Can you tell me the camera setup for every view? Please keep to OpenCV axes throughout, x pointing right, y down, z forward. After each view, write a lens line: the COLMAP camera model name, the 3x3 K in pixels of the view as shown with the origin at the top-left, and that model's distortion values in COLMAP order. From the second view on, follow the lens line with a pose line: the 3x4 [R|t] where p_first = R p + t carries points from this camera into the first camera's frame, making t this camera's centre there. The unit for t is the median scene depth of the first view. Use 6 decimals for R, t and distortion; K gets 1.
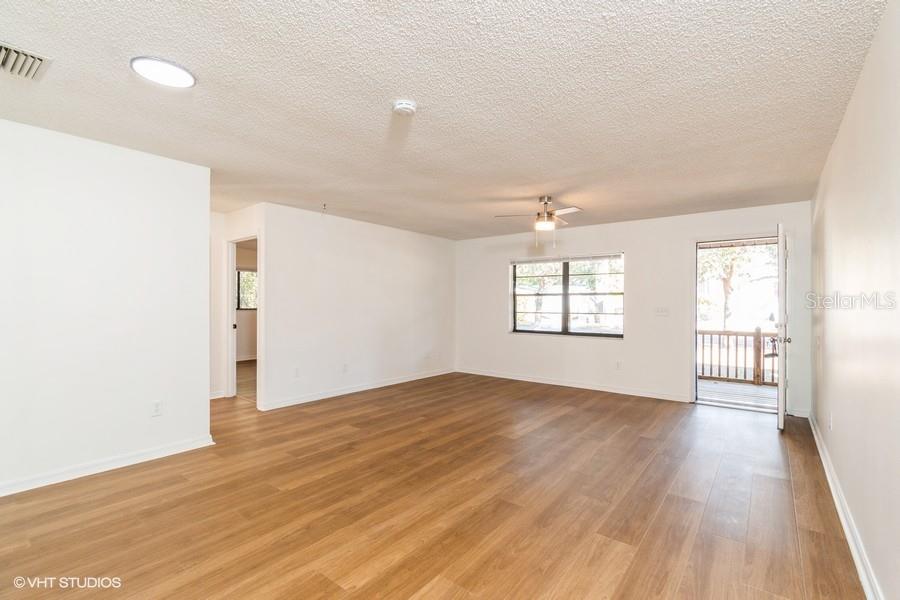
lens RADIAL K [[402.1, 0, 449.7], [0, 402.1, 306.2], [0, 0, 1]] dist [0.000043, -0.000043]
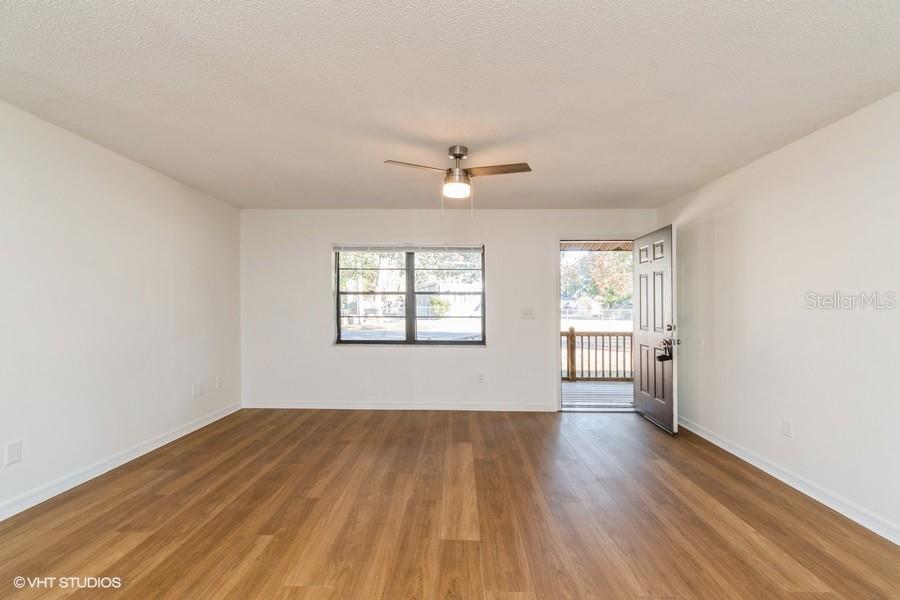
lens RADIAL K [[402.1, 0, 449.7], [0, 402.1, 306.2], [0, 0, 1]] dist [0.000043, -0.000043]
pose [[0.804334, -0.000952, 0.594177, -0.172116], [0.001591, 0.999999, -0.000552, -0.003818], [-0.594176, 0.001389, 0.804334, 0.455332]]
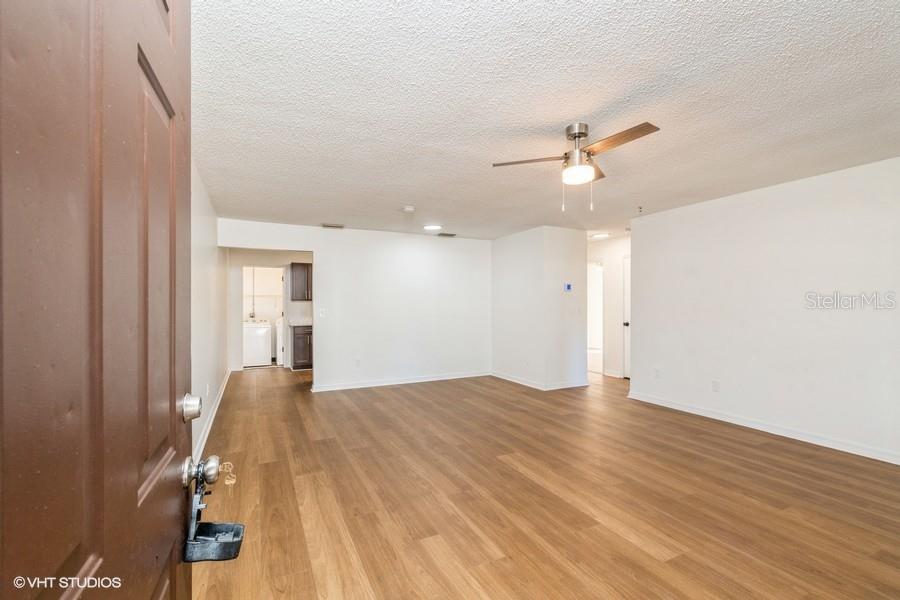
lens RADIAL K [[402.0, 0, 471.5], [0, 402.0, 306.7], [0, 0, 1]] dist [0.060311, 0.000064]
pose [[-0.397227, -0.000164, -0.917720, 0.836628], [0.001041, 0.999999, -0.000629, -0.007384], [0.917720, -0.001205, -0.397227, 1.067296]]
